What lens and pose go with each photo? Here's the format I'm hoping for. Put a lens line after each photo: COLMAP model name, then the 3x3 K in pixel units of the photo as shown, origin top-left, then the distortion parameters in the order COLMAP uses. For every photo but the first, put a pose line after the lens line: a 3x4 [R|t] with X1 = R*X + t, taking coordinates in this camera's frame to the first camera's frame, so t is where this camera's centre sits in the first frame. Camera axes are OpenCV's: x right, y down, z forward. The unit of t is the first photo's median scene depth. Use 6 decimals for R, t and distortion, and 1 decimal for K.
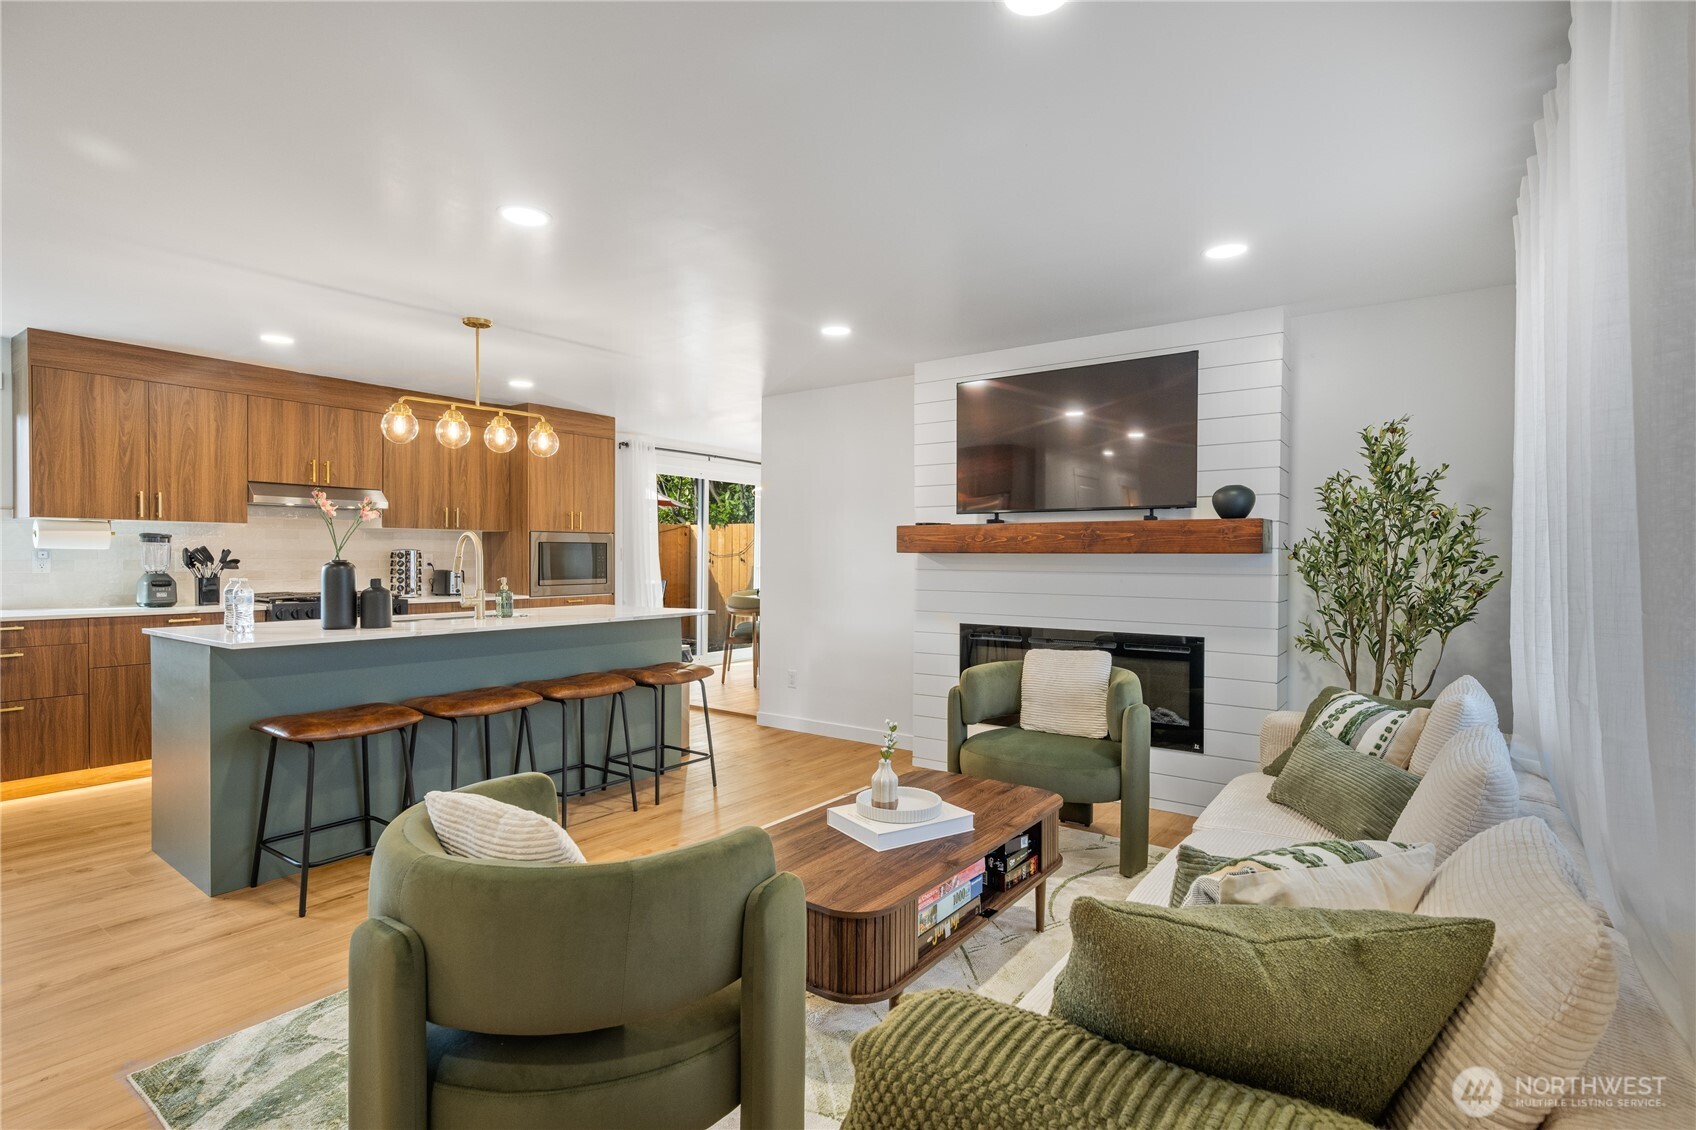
lens RADIAL K [[840.6, 0, 848.6], [0, 840.6, 563.5], [0, 0, 1]] dist [0.002581, 0.002092]
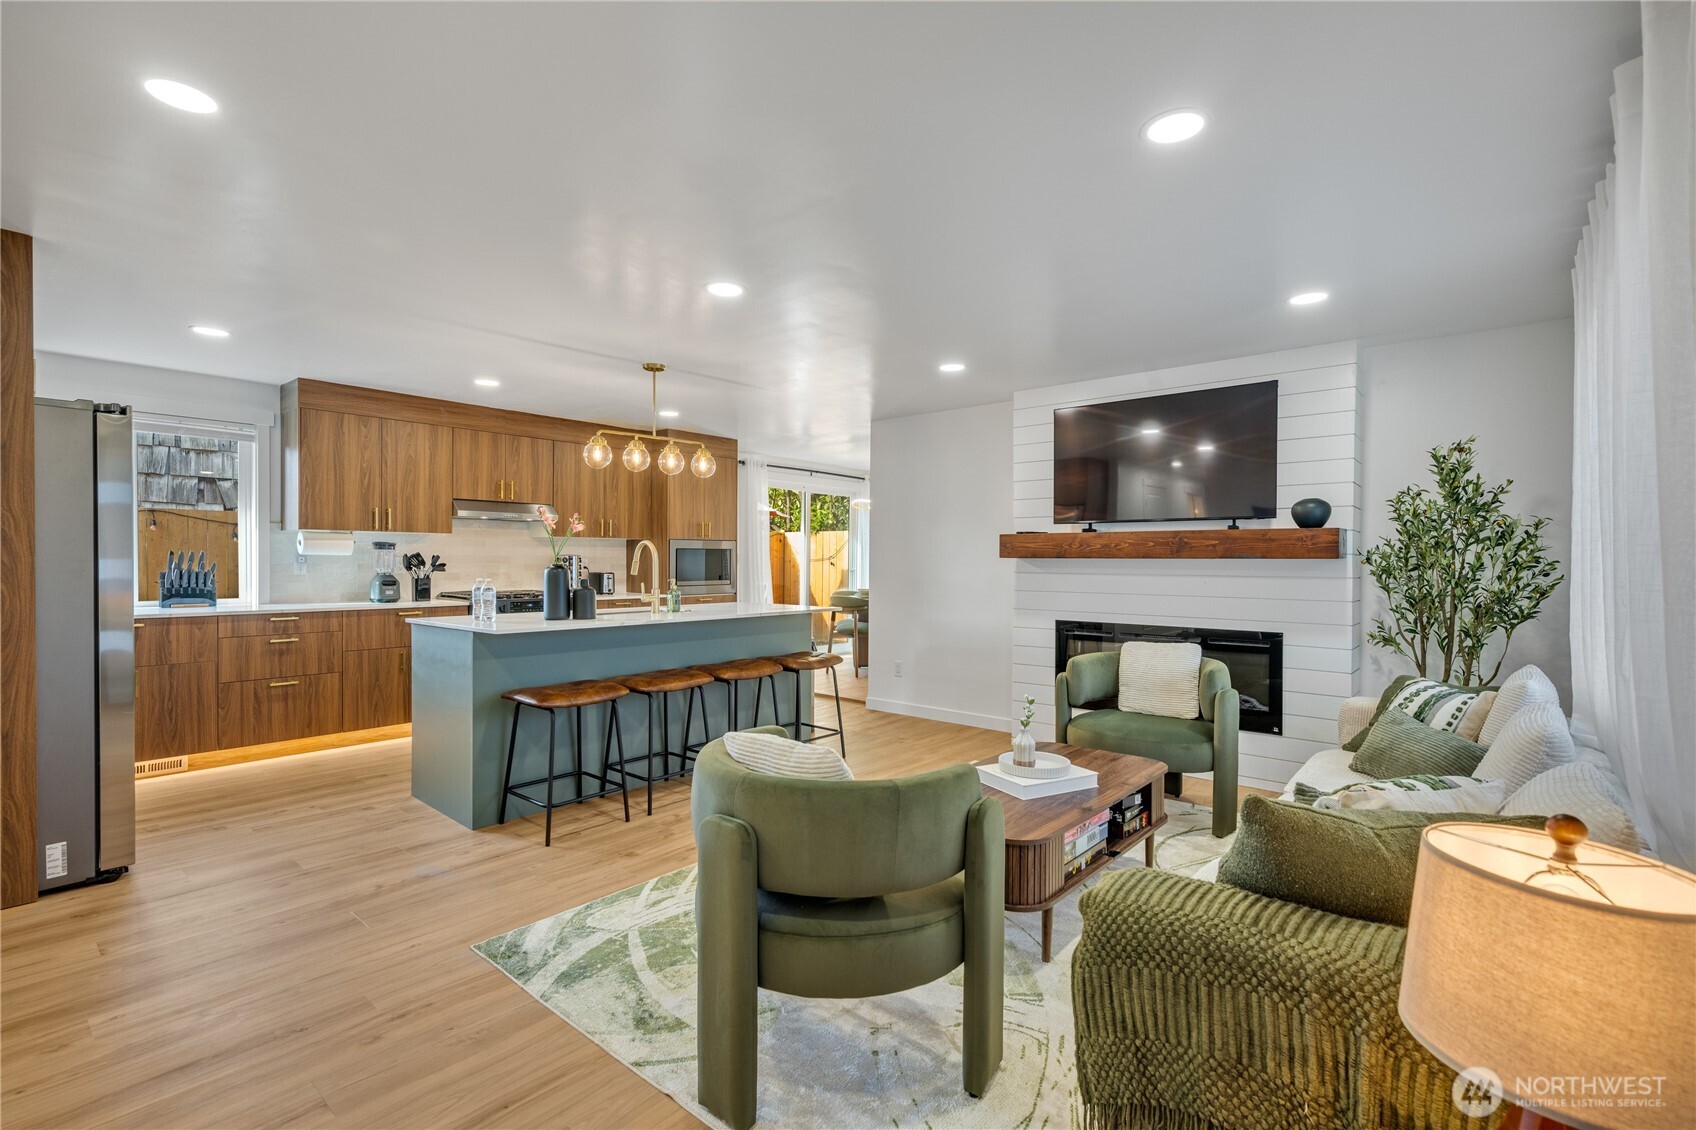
lens RADIAL K [[790.4, 0, 846.3], [0, 790.4, 563.3], [0, 0, 1]] dist [0.003273, 0.000456]
pose [[0.996847, 0.000506, -0.079351, -0.082257], [-0.000896, 0.999988, -0.004885, 0.000053], [0.079347, 0.004941, 0.996835, -0.113363]]
